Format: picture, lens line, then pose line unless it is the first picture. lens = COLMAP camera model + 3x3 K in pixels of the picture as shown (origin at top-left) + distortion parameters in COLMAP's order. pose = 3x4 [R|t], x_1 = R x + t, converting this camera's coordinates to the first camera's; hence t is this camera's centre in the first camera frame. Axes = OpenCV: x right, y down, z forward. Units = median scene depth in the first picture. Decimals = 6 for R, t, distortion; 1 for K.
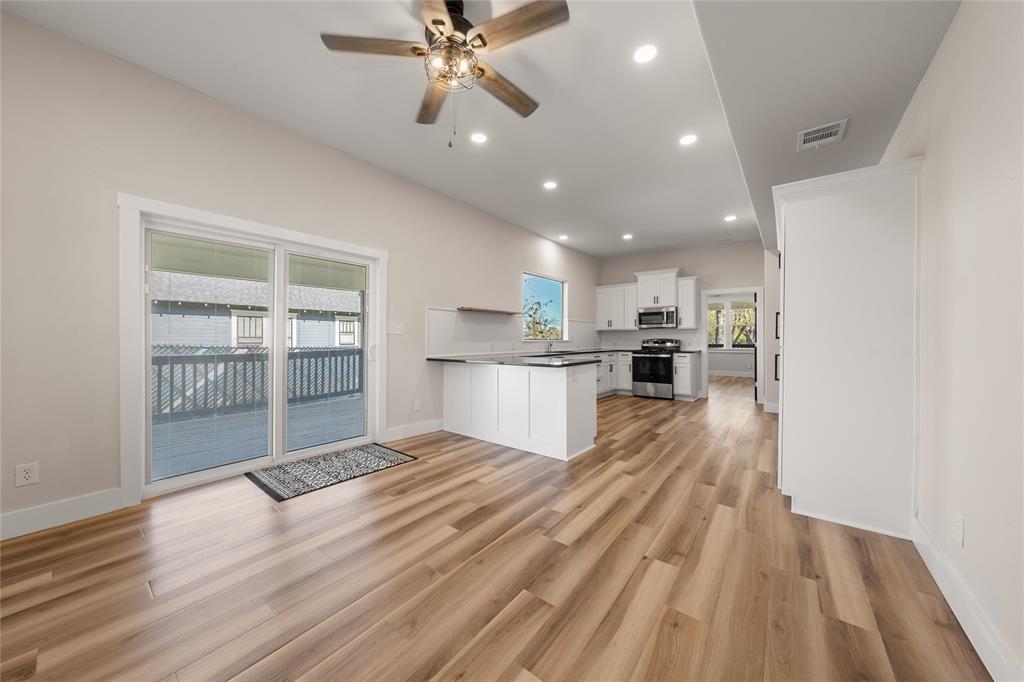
lens RADIAL K [[353.6, 0, 513.9], [0, 353.6, 337.7], [0, 0, 1]] dist [-0.001839, -0.000150]
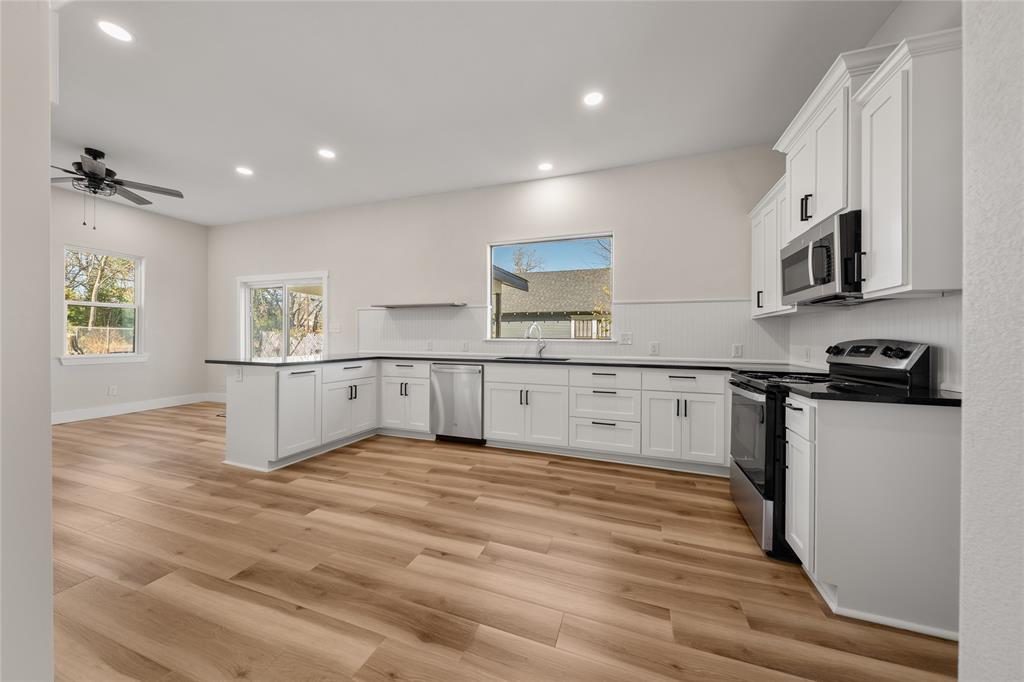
lens RADIAL K [[353.6, 0, 512.6], [0, 353.6, 338.3], [0, 0, 1]] dist [-0.001839, -0.000150]
pose [[0.311584, 0.004340, -0.950209, 0.783484], [-0.006230, 0.999977, 0.002525, 0.003866], [0.950198, 0.005133, 0.311604, 0.872981]]
